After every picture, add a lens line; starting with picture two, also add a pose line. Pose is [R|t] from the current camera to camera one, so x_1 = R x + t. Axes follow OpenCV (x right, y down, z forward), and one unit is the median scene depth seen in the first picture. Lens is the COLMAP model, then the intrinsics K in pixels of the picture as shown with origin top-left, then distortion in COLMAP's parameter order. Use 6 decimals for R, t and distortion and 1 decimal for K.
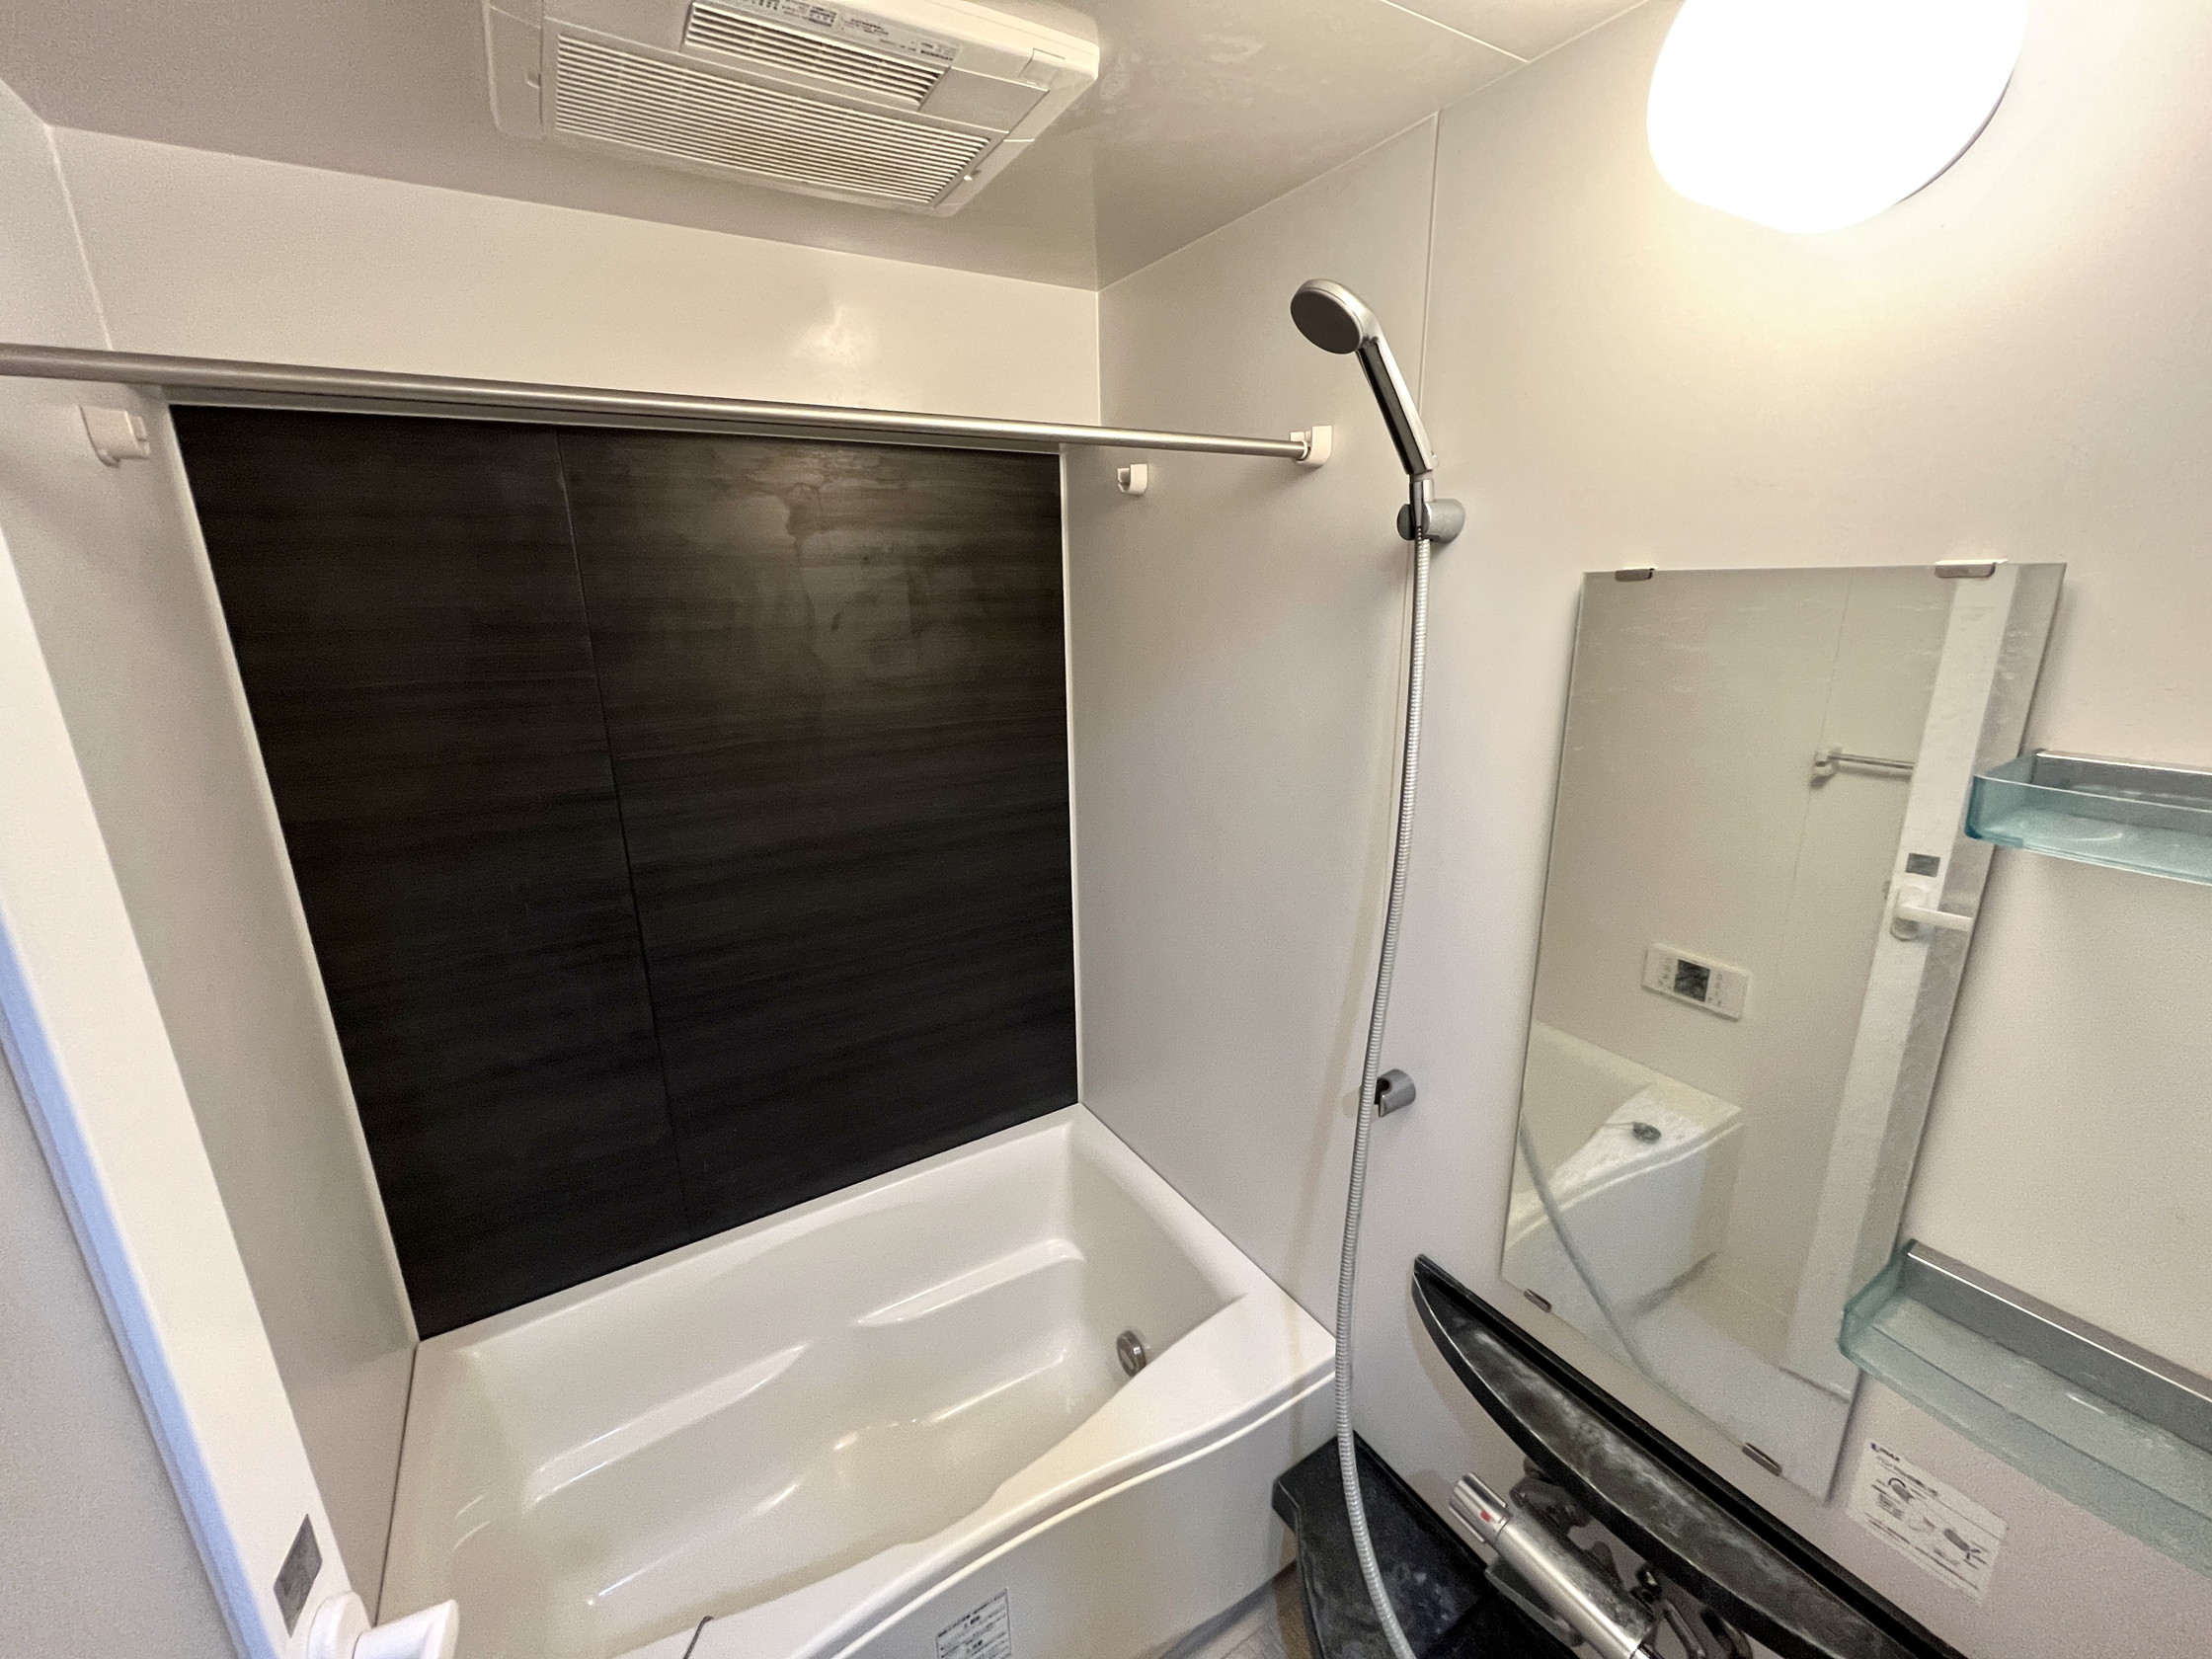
lens RADIAL K [[895.6, 0, 1104.1], [0, 895.6, 819.3], [0, 0, 1]] dist [-0.002169, -0.002160]
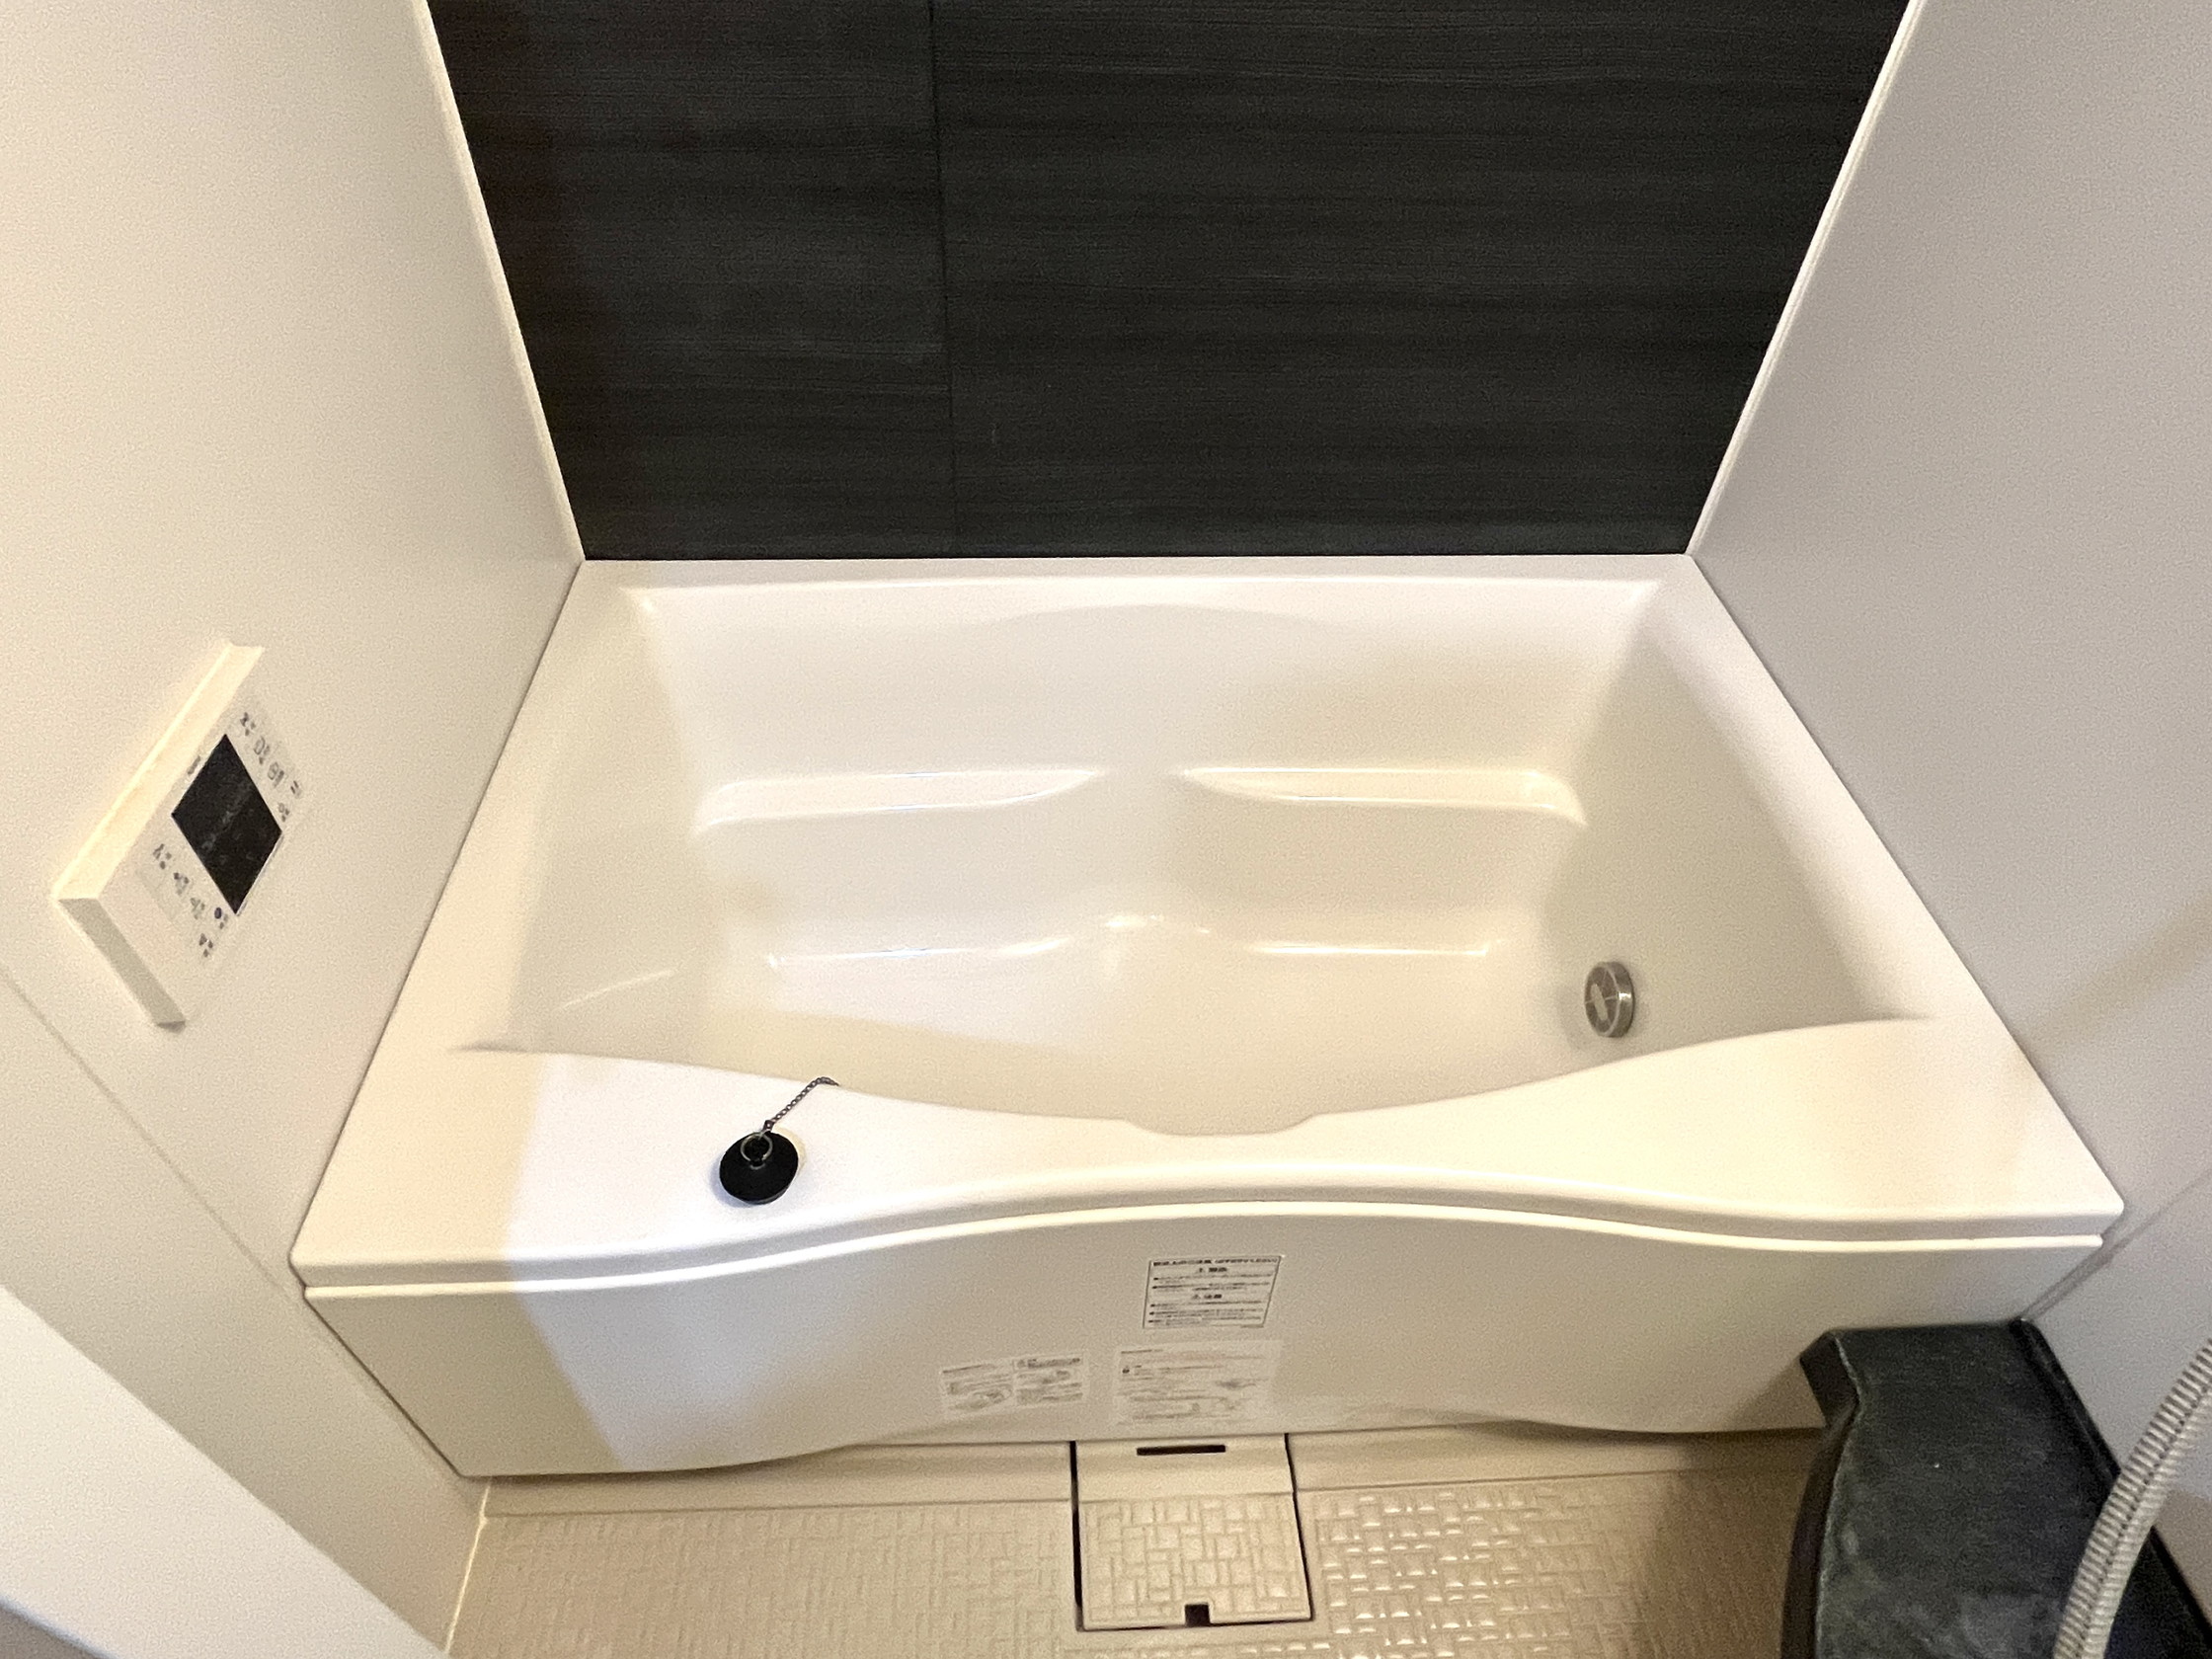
lens RADIAL K [[1298.0, 0, 1099.6], [0, 1298.0, 821.8], [0, 0, 1]] dist [-0.002653, -0.000808]
pose [[0.872146, 0.372959, -0.316643, -0.037892], [-0.169318, 0.837303, 0.519860, 0.161823], [0.459013, -0.399781, 0.793399, 0.297035]]
